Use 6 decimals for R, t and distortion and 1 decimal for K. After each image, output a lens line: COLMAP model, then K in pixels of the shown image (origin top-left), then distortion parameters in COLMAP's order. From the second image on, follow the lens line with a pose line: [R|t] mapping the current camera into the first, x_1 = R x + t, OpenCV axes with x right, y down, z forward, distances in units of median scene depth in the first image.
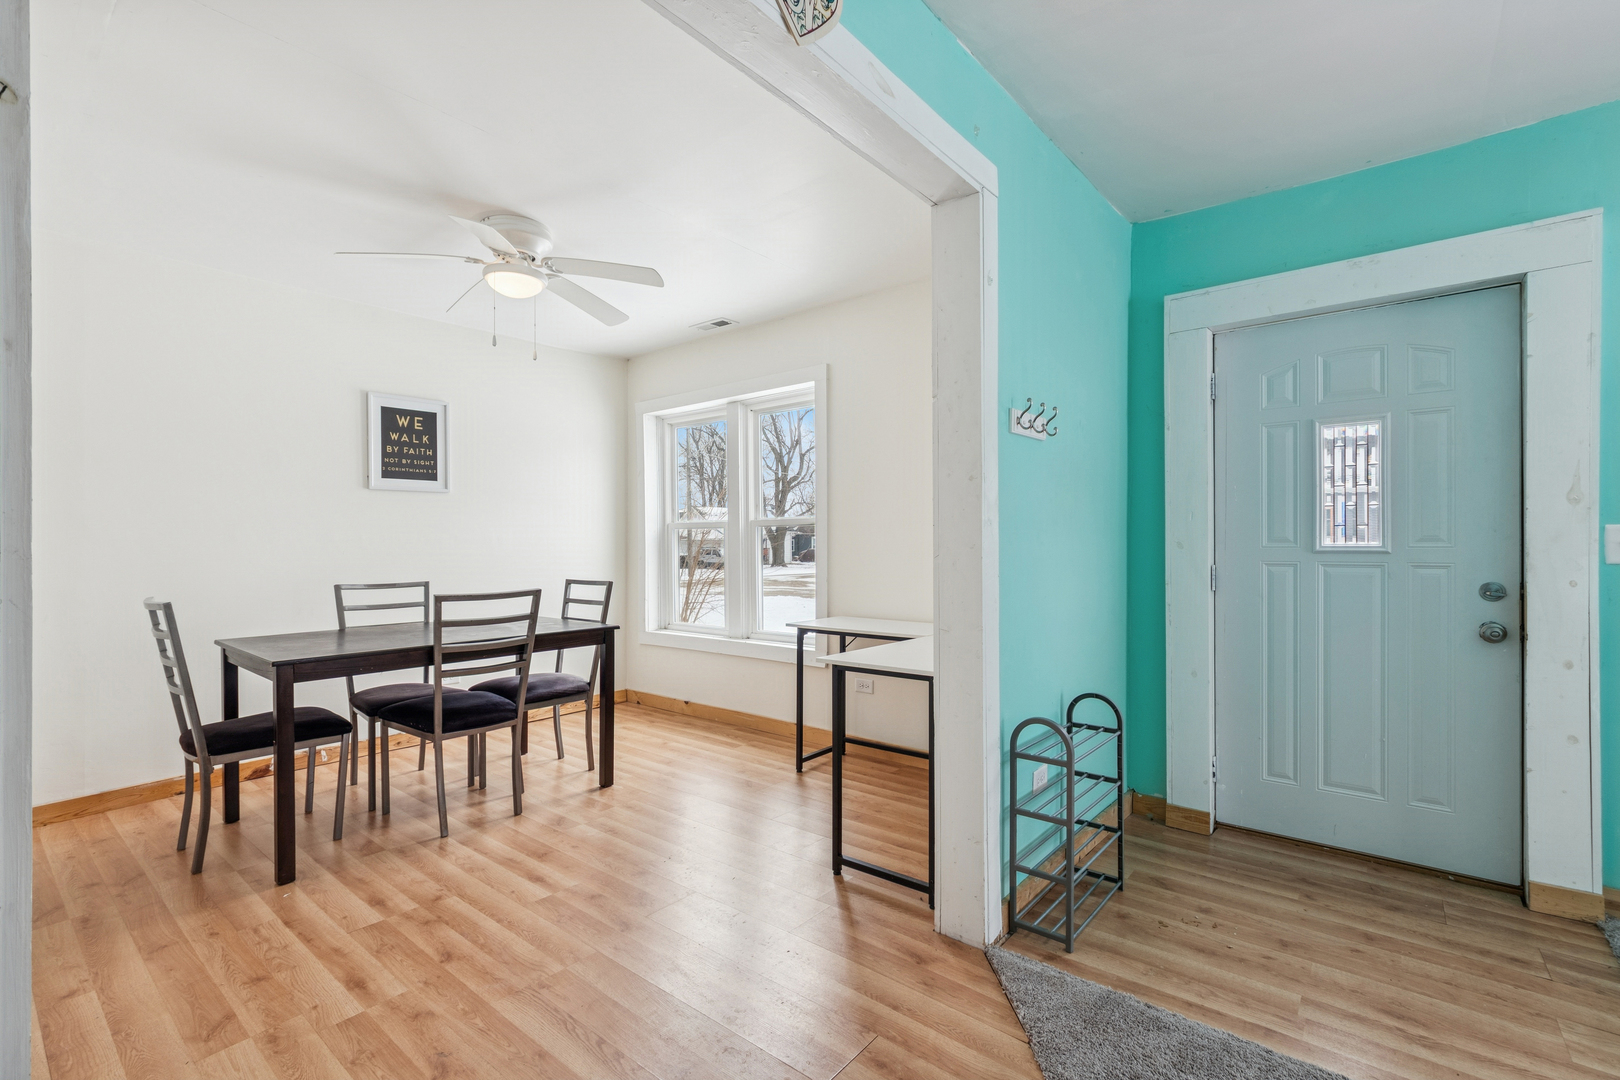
lens RADIAL K [[710.1, 0, 810.0], [0, 710.1, 540.0], [0, 0, 1]] dist [-0.015491, 0.003769]
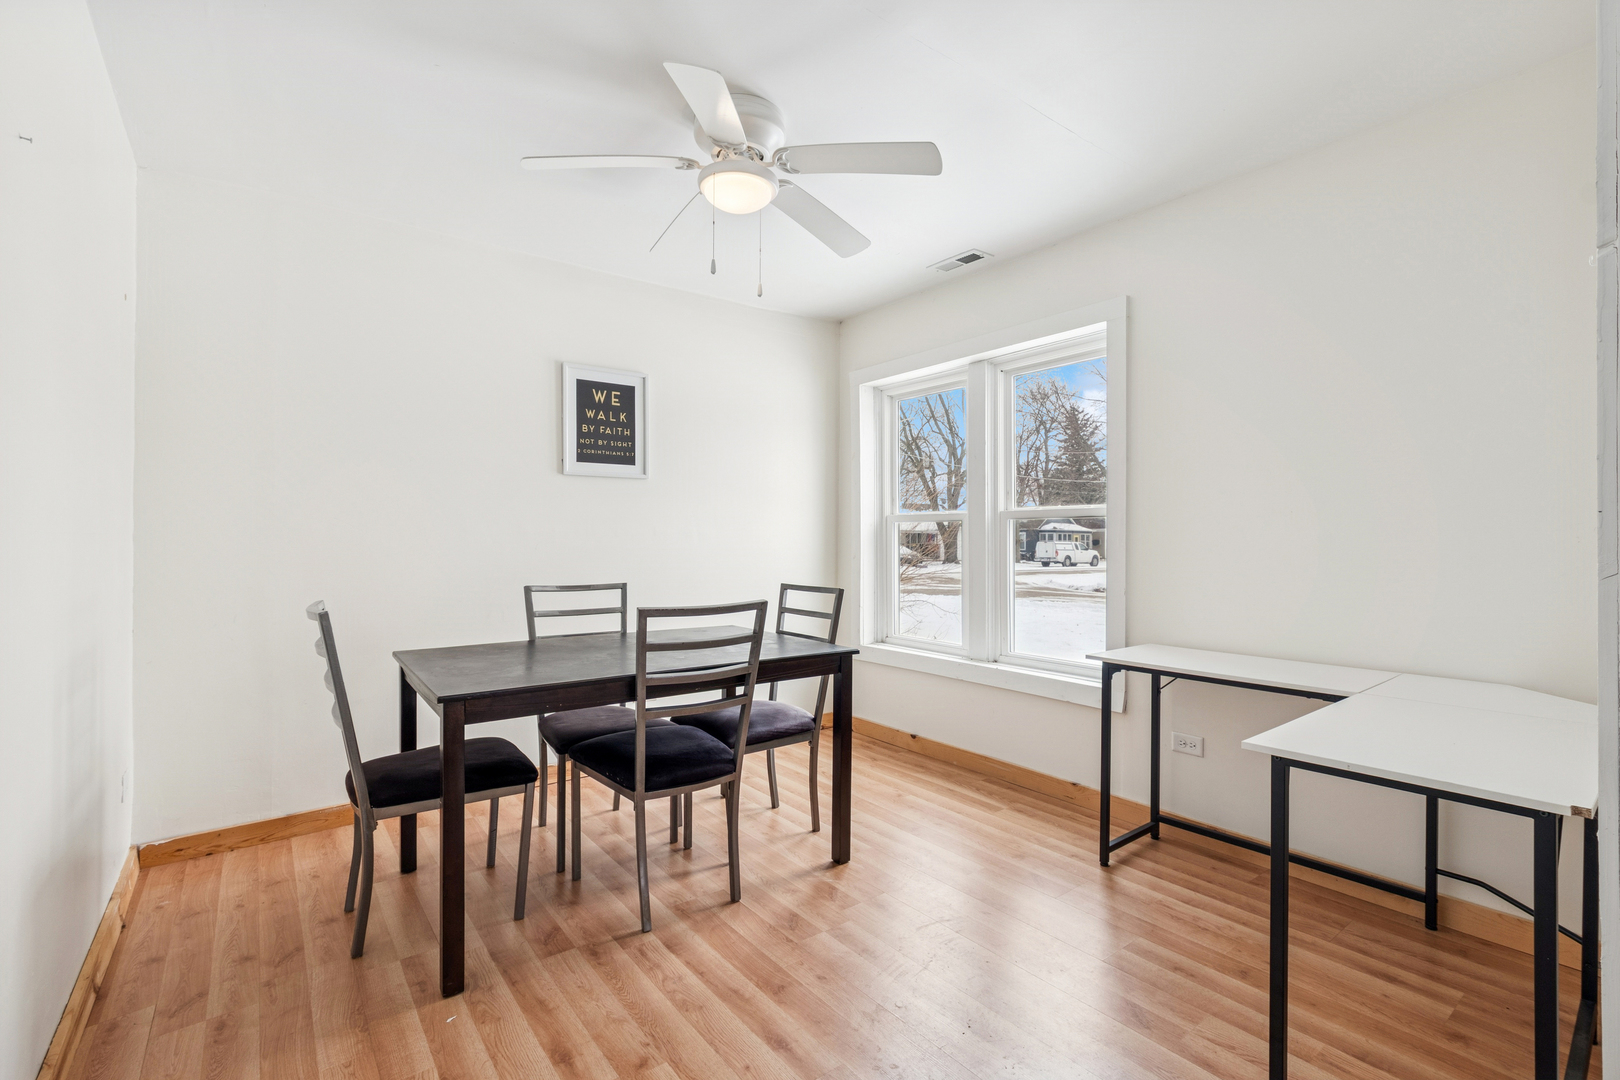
lens RADIAL K [[730.1, 0, 806.1], [0, 730.1, 531.8], [0, 0, 1]] dist [-0.006262, -0.000804]
pose [[0.970765, 0.006275, -0.239949, -0.148758], [-0.007554, 0.999962, -0.004408, 0.000004], [0.239912, 0.006092, 0.970776, 0.251342]]
